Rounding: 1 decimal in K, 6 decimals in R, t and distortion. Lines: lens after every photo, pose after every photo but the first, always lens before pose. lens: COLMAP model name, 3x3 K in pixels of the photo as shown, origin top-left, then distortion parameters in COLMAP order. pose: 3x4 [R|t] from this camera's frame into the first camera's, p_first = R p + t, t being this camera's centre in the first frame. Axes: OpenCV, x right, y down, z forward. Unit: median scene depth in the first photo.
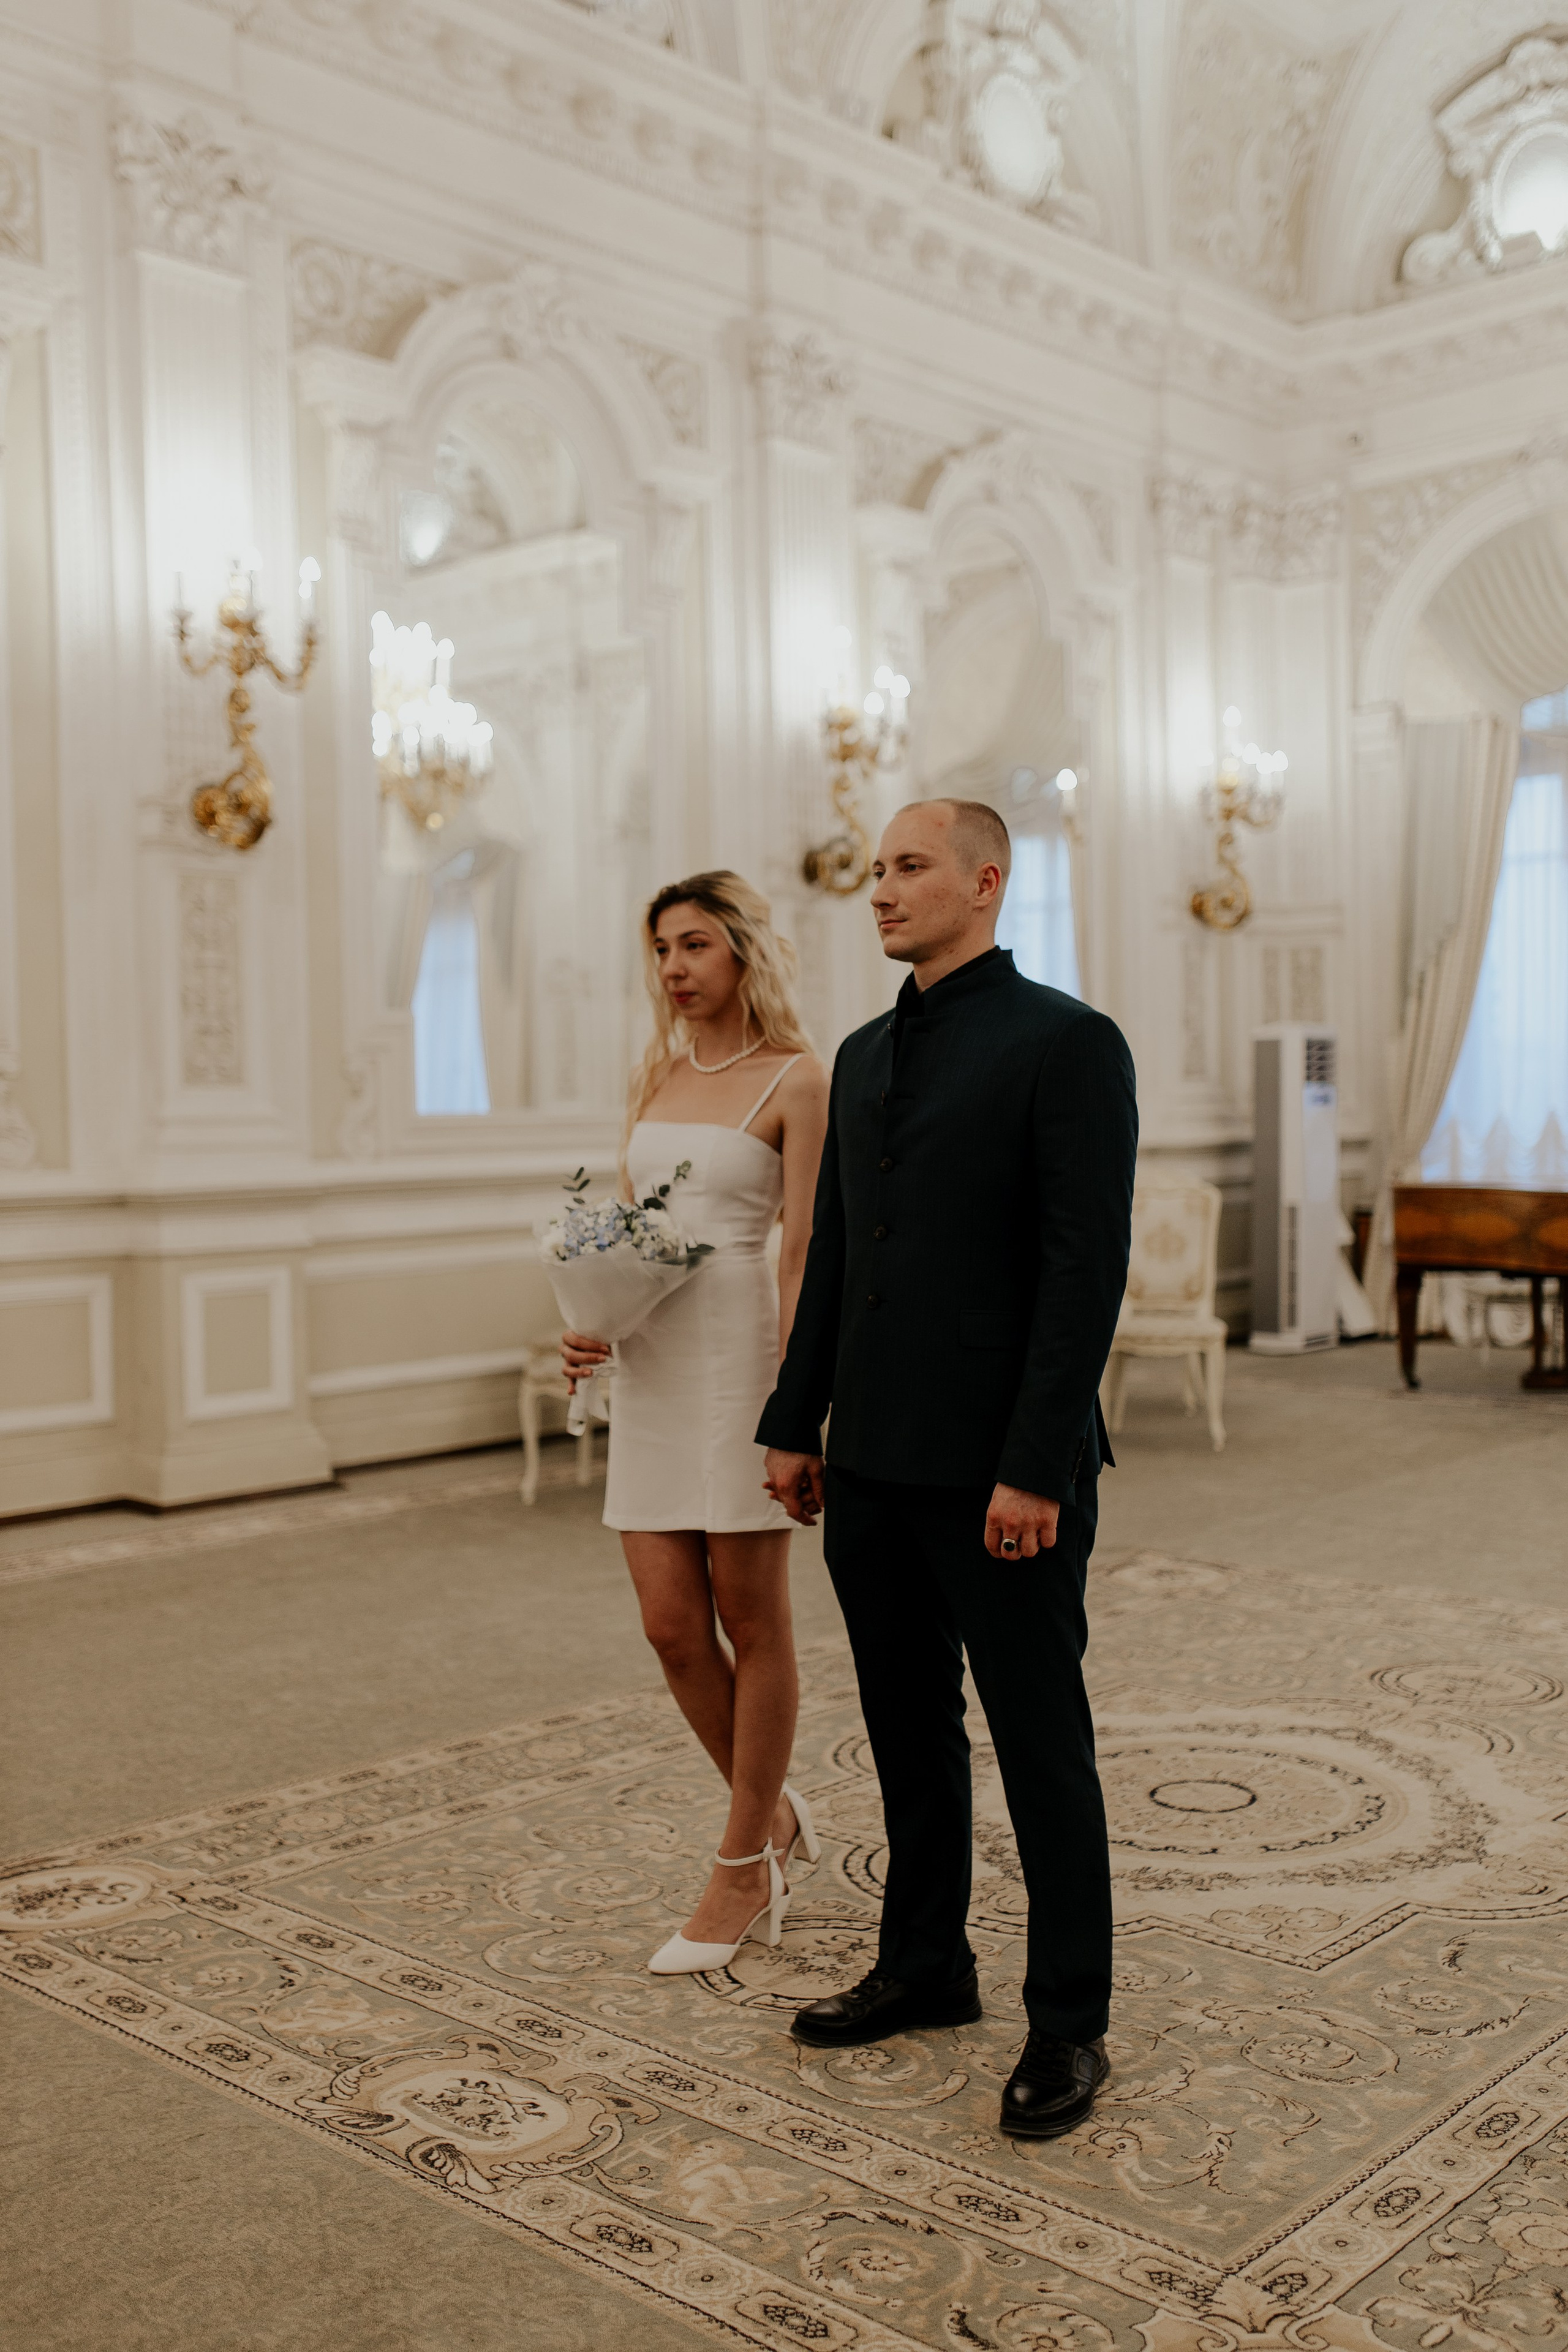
lens RADIAL K [[2315.0, 0, 778.5], [0, 2315.0, 1164.2], [0, 0, 1]] dist [-0.012238, 0.115492]
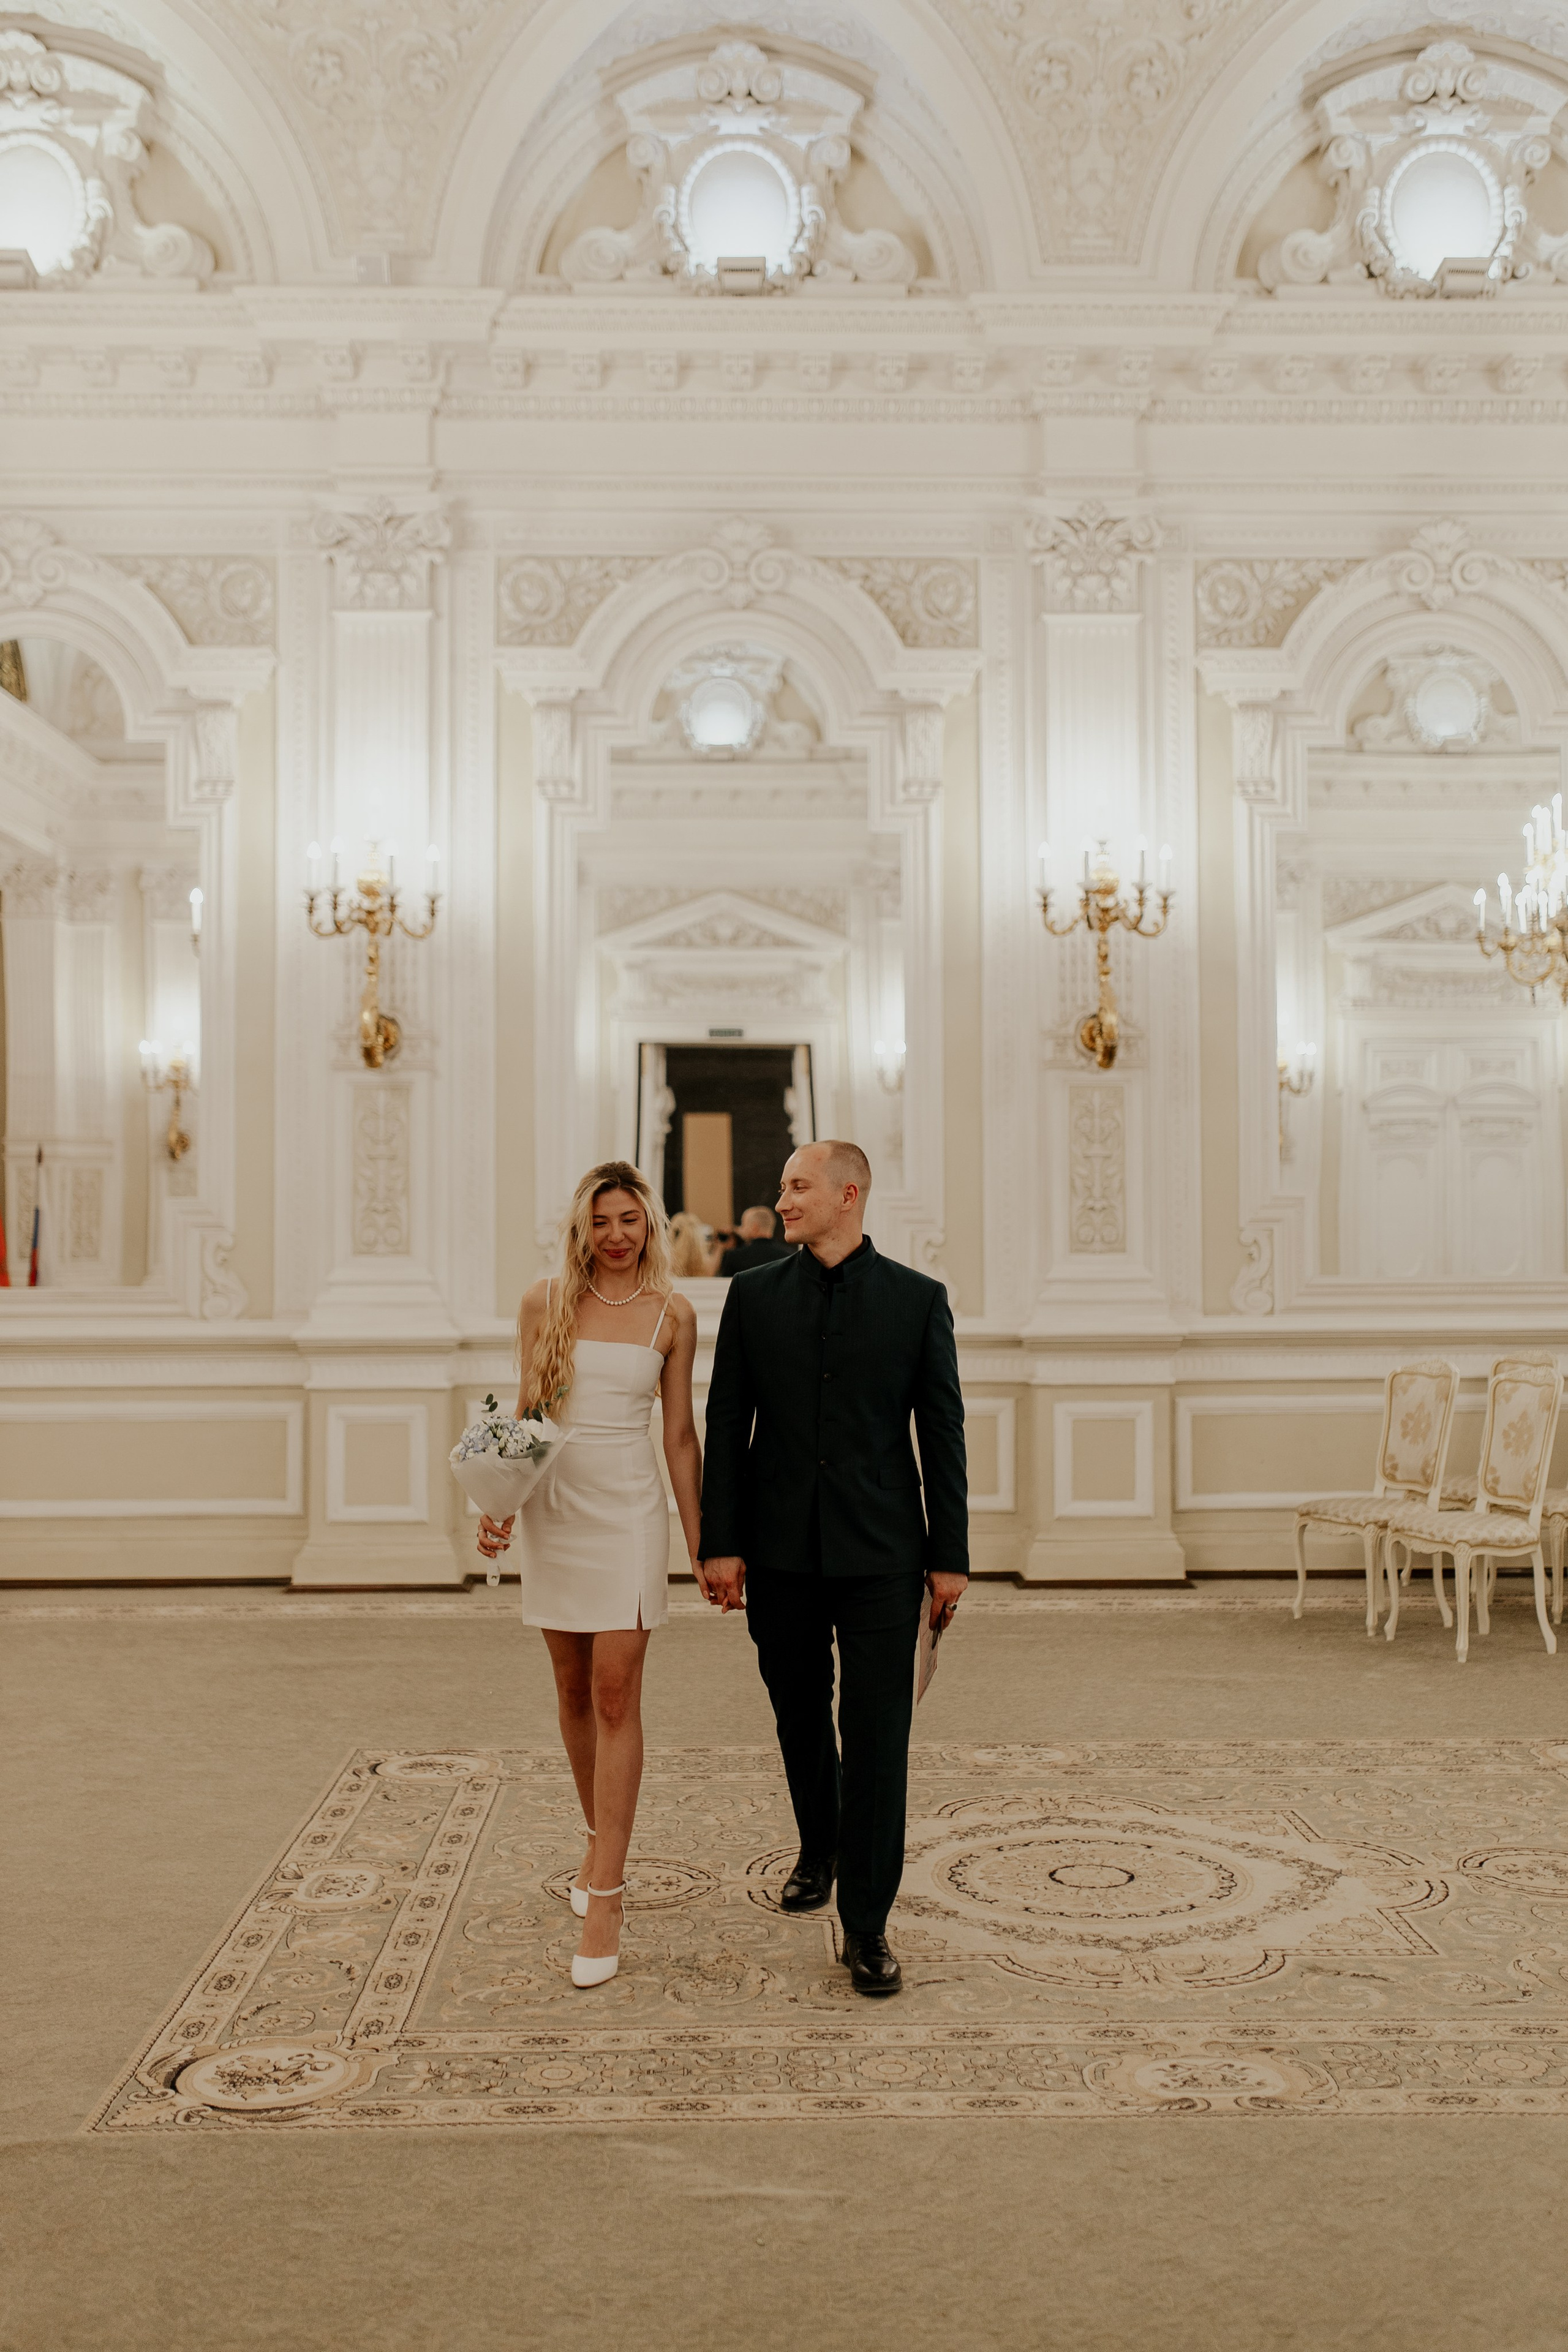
lens RADIAL K [[2315.0, 0, 778.5], [0, 2315.0, 1164.2], [0, 0, 1]] dist [-0.012238, 0.115492]
pose [[0.689398, -0.006731, -0.724351, 0.565694], [-0.026270, 0.999067, -0.034286, -0.035629], [0.723906, 0.042665, 0.688578, 0.005370]]
